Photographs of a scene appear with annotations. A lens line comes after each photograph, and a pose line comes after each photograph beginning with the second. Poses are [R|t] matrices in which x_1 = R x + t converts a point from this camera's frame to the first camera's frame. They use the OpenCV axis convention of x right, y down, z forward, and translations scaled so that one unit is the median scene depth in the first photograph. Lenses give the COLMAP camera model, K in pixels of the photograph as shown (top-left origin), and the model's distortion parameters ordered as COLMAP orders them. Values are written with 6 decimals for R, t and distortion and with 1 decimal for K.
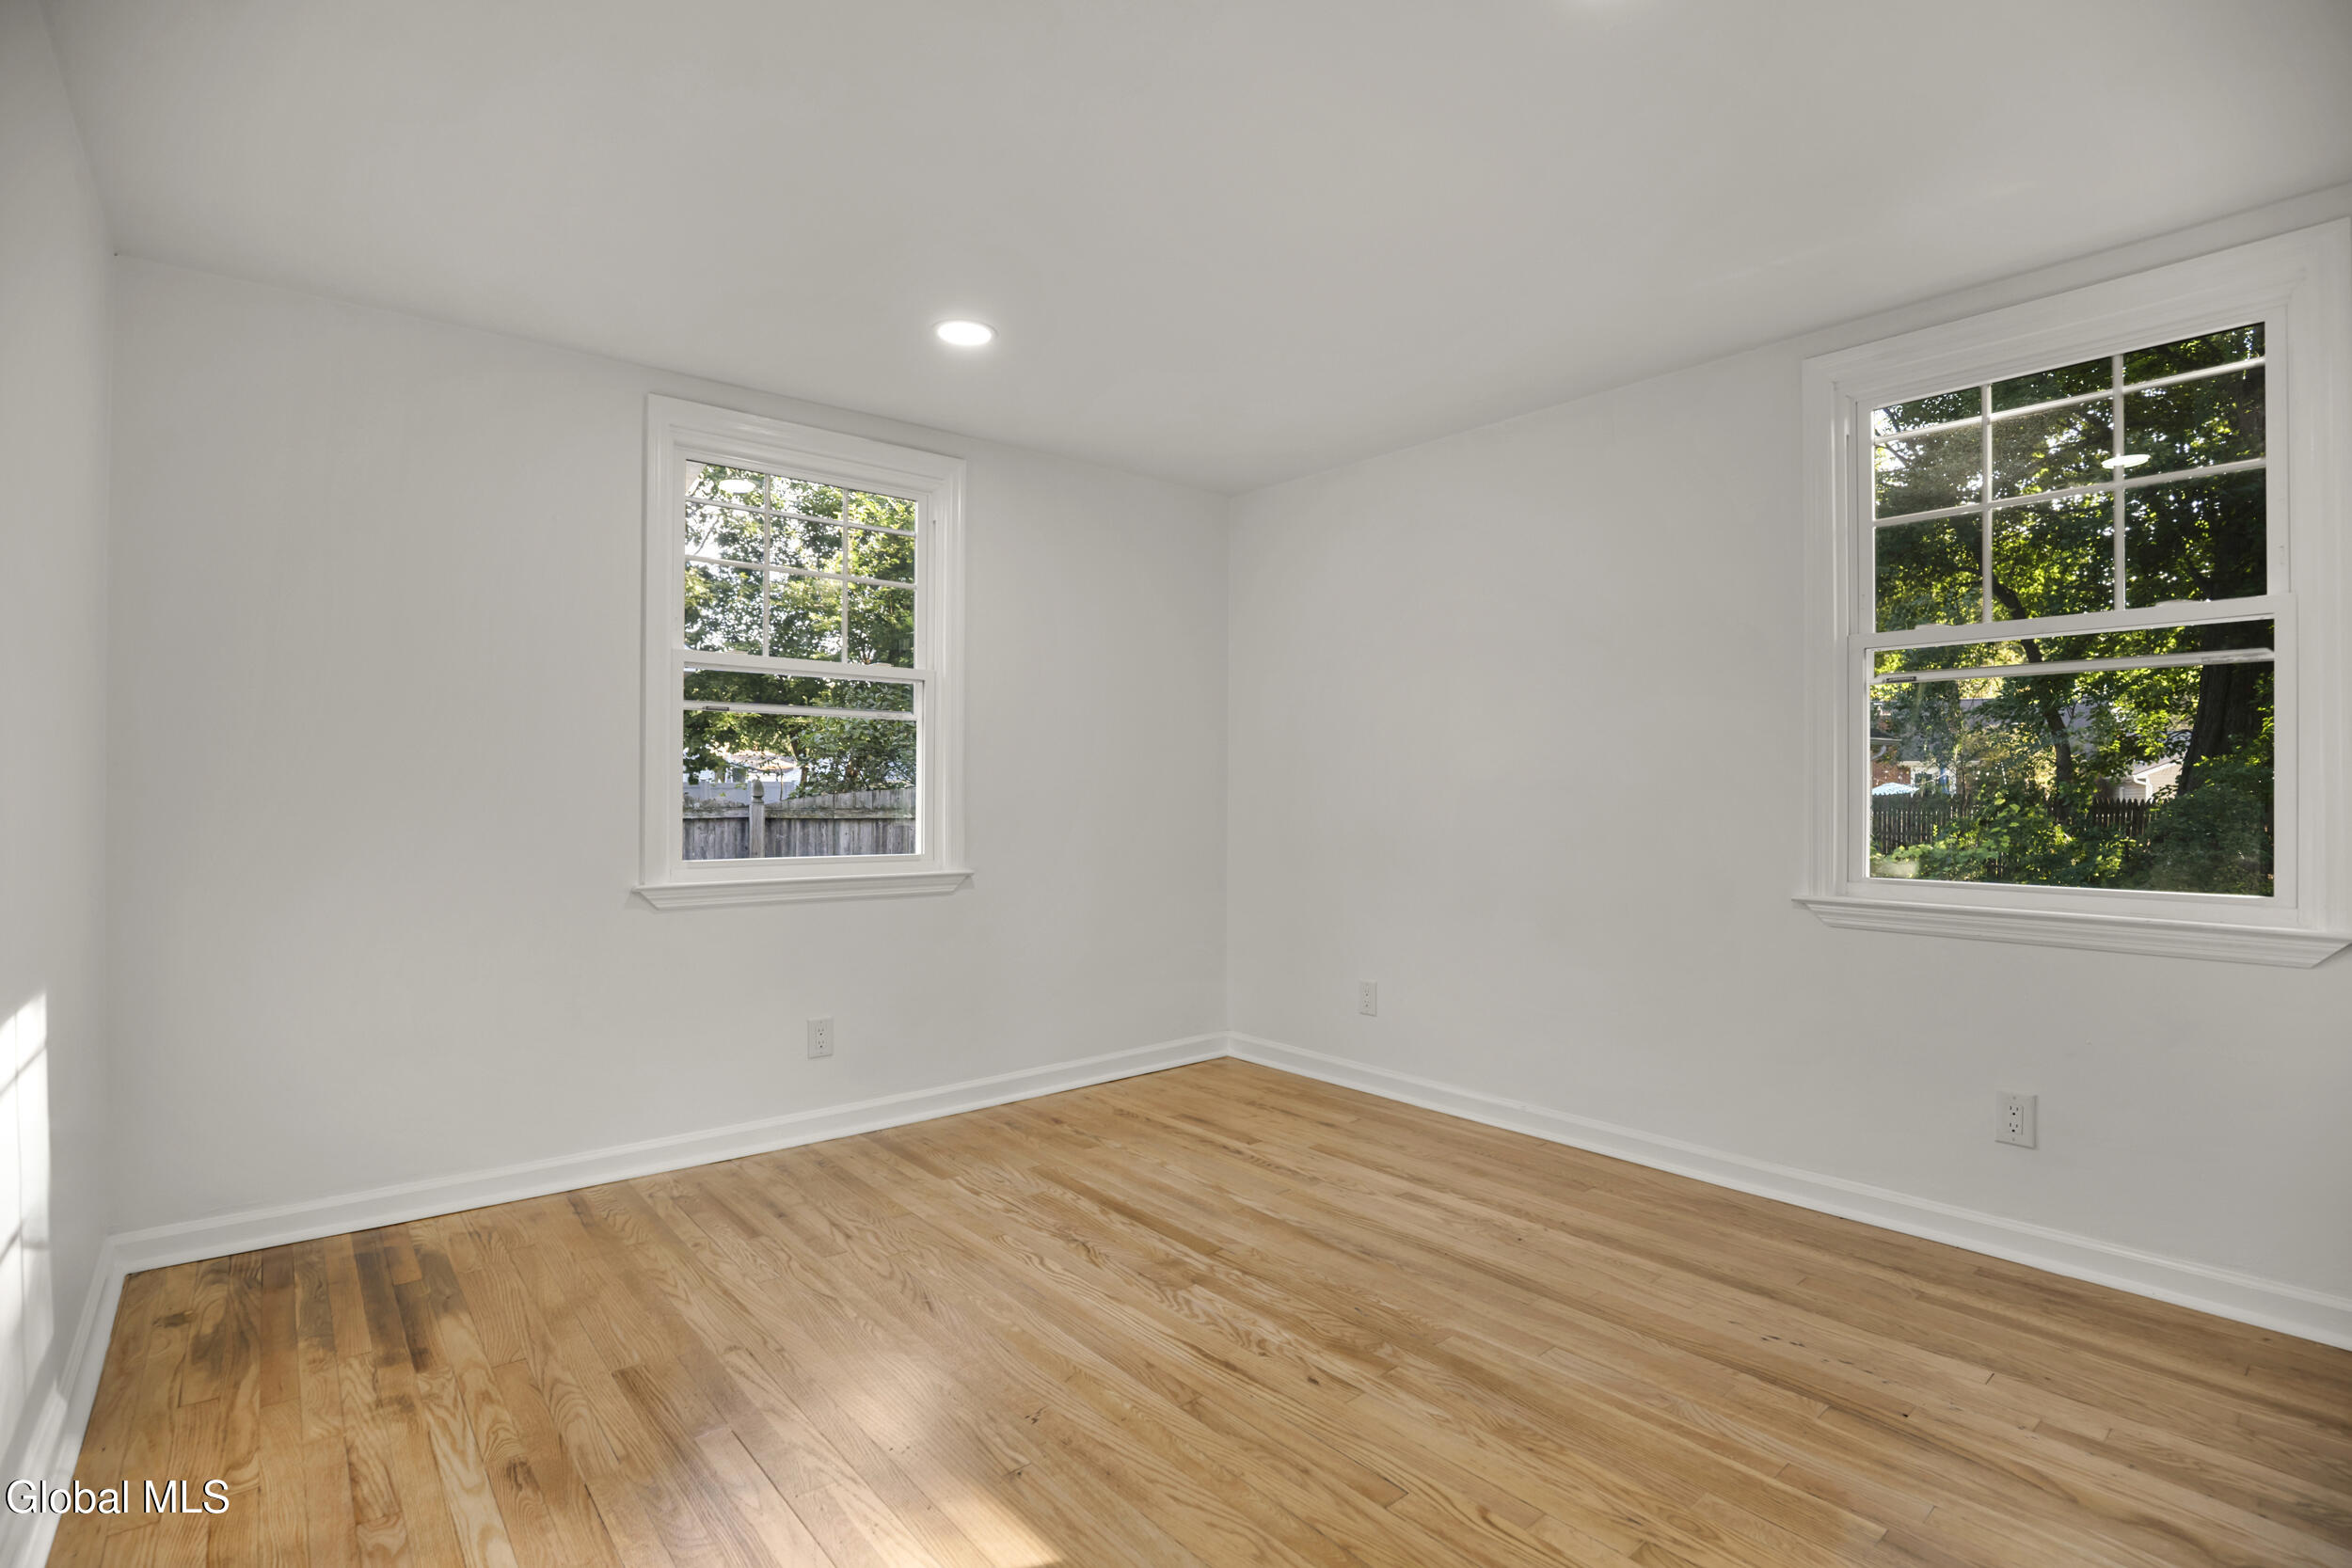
lens RADIAL K [[1119.7, 0, 1174.6], [0, 1119.7, 788.3], [0, 0, 1]] dist [-0.033047, 0.004266]
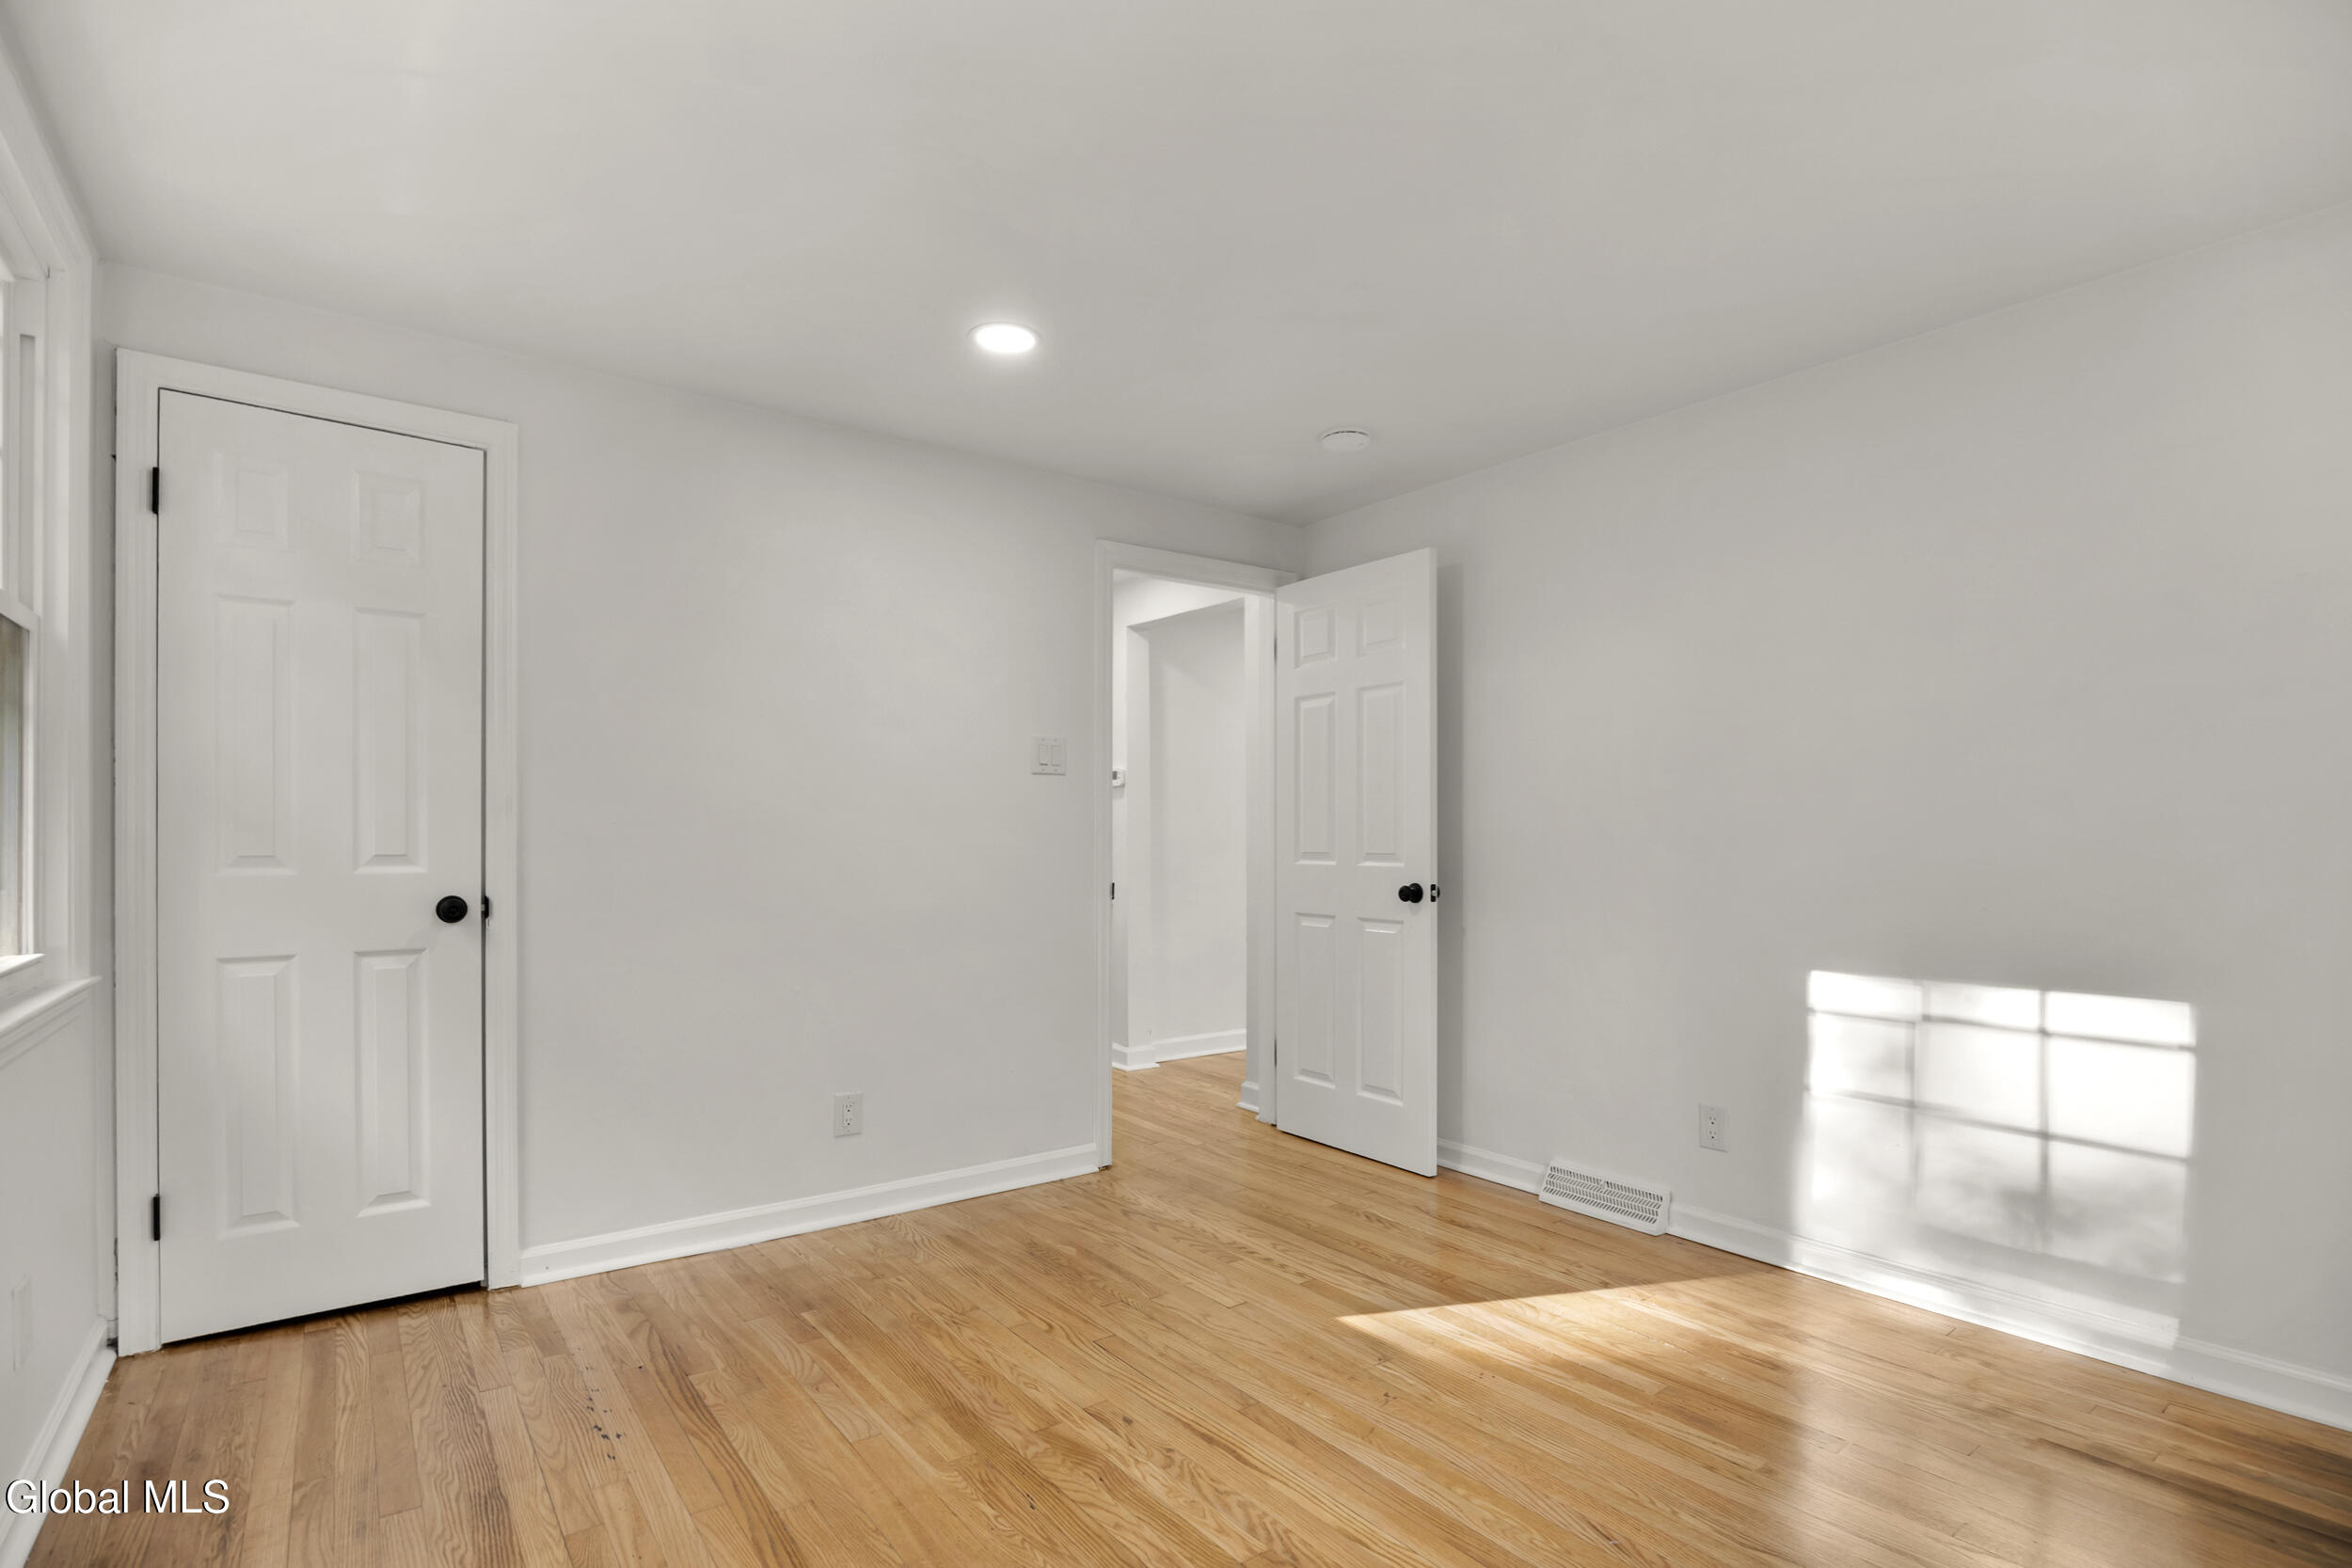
lens RADIAL K [[1119.7, 0, 1190.7], [0, 1119.7, 845.9], [0, 0, 1]] dist [-0.033047, 0.004266]
pose [[-0.999084, -0.001498, 0.042766, 0.024084], [-0.001595, 0.999996, -0.002244, 0.011264], [-0.042762, -0.002310, -0.999083, 1.944403]]
